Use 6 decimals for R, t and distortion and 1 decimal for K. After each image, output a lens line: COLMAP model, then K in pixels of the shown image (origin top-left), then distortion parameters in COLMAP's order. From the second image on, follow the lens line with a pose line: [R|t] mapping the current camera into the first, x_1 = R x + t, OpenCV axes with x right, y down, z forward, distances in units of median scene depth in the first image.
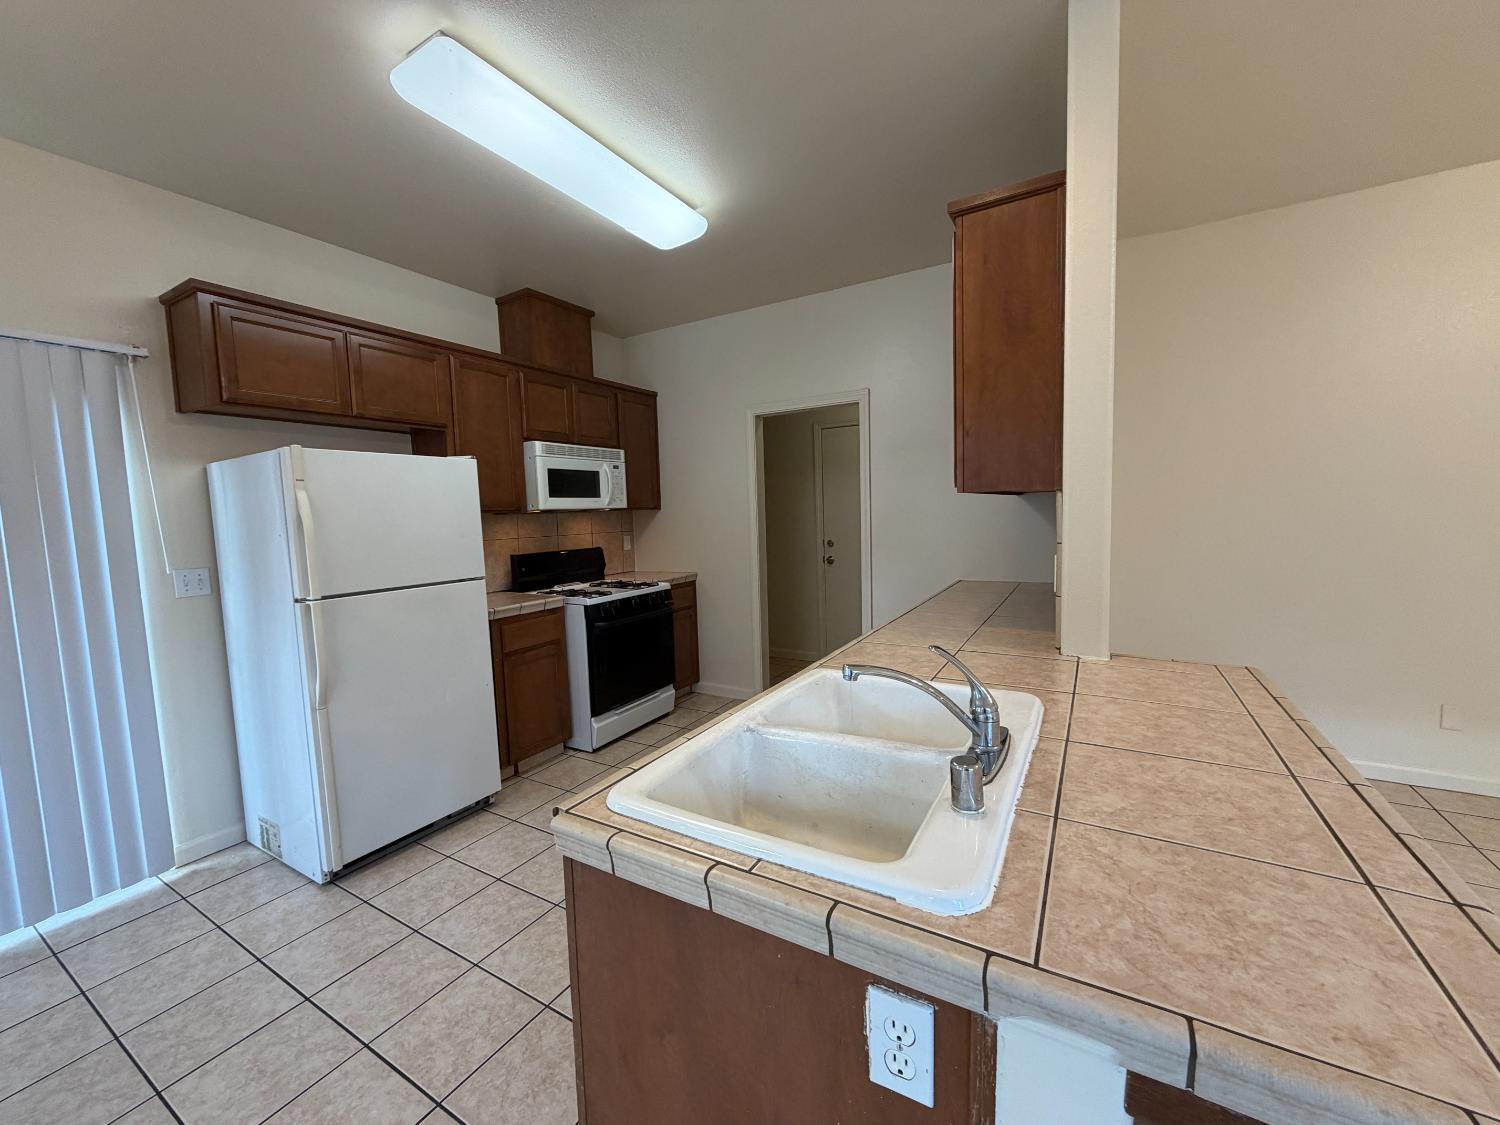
lens RADIAL K [[597.2, 0, 748.4], [0, 597.2, 564.4], [0, 0, 1]] dist [0.003248, 0.000429]
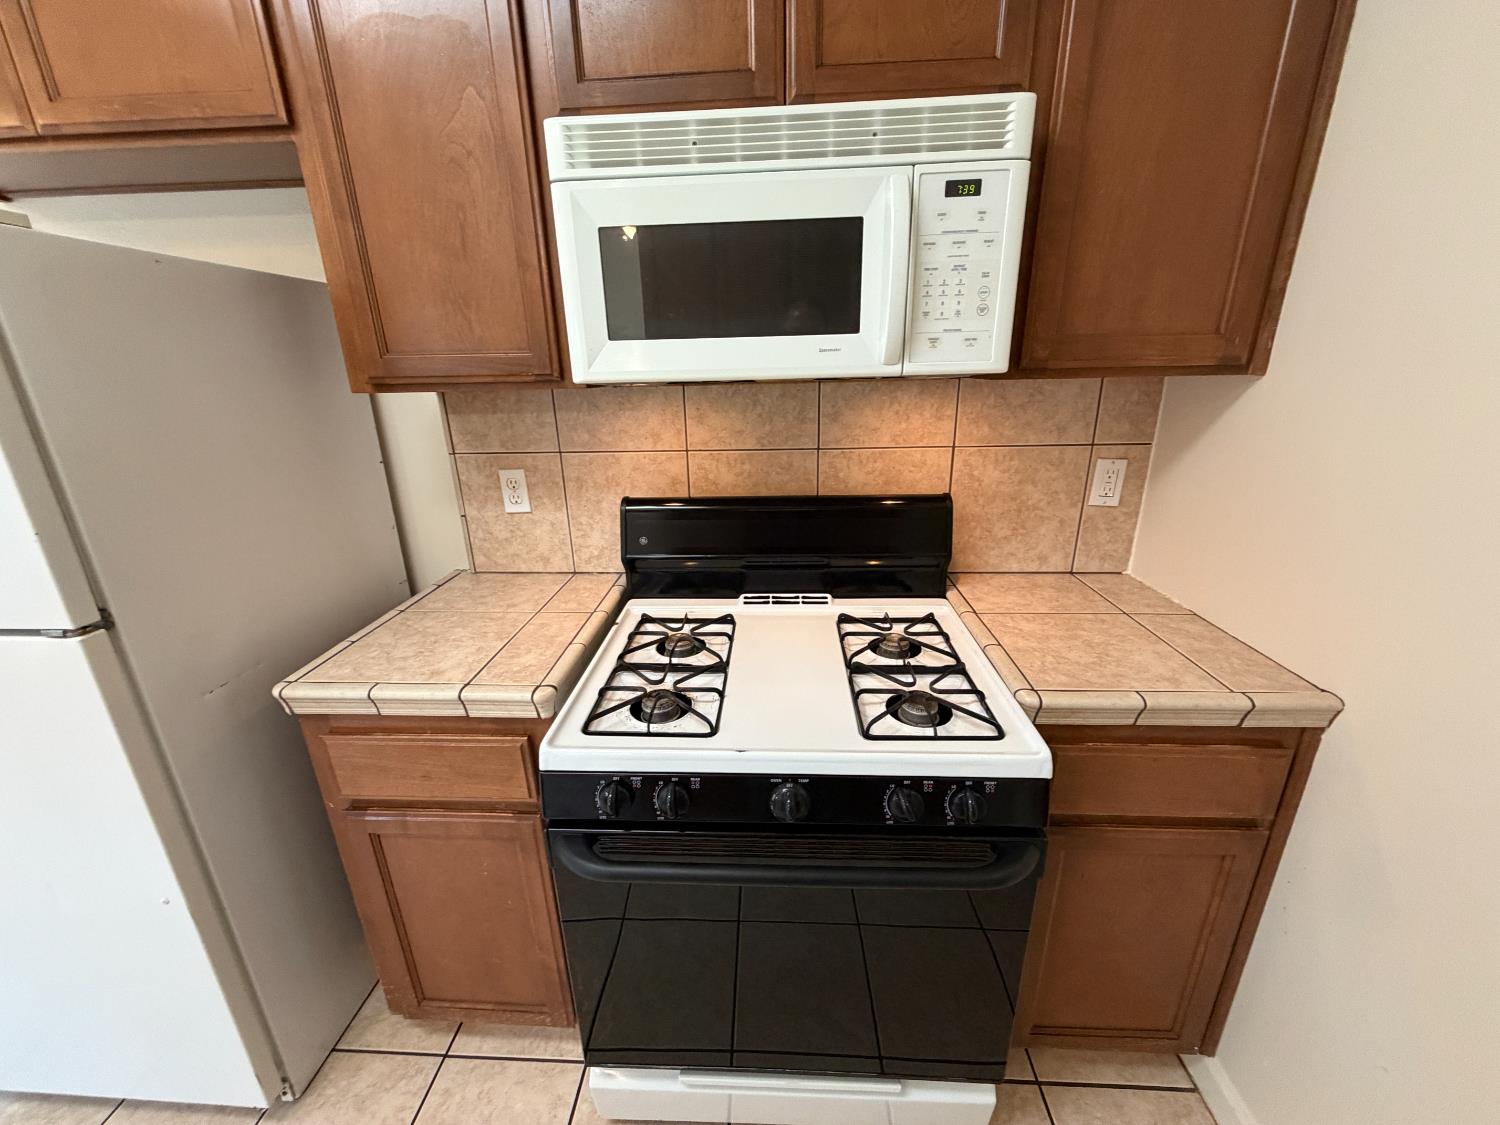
lens RADIAL K [[597.2, 0, 748.4], [0, 597.2, 564.4], [0, 0, 1]] dist [0.003248, 0.000429]
pose [[0.464077, 0.306397, -0.831116, -0.025223], [-0.071287, 0.948146, 0.309736, -0.093684], [0.882922, -0.084494, 0.461855, 0.833748]]
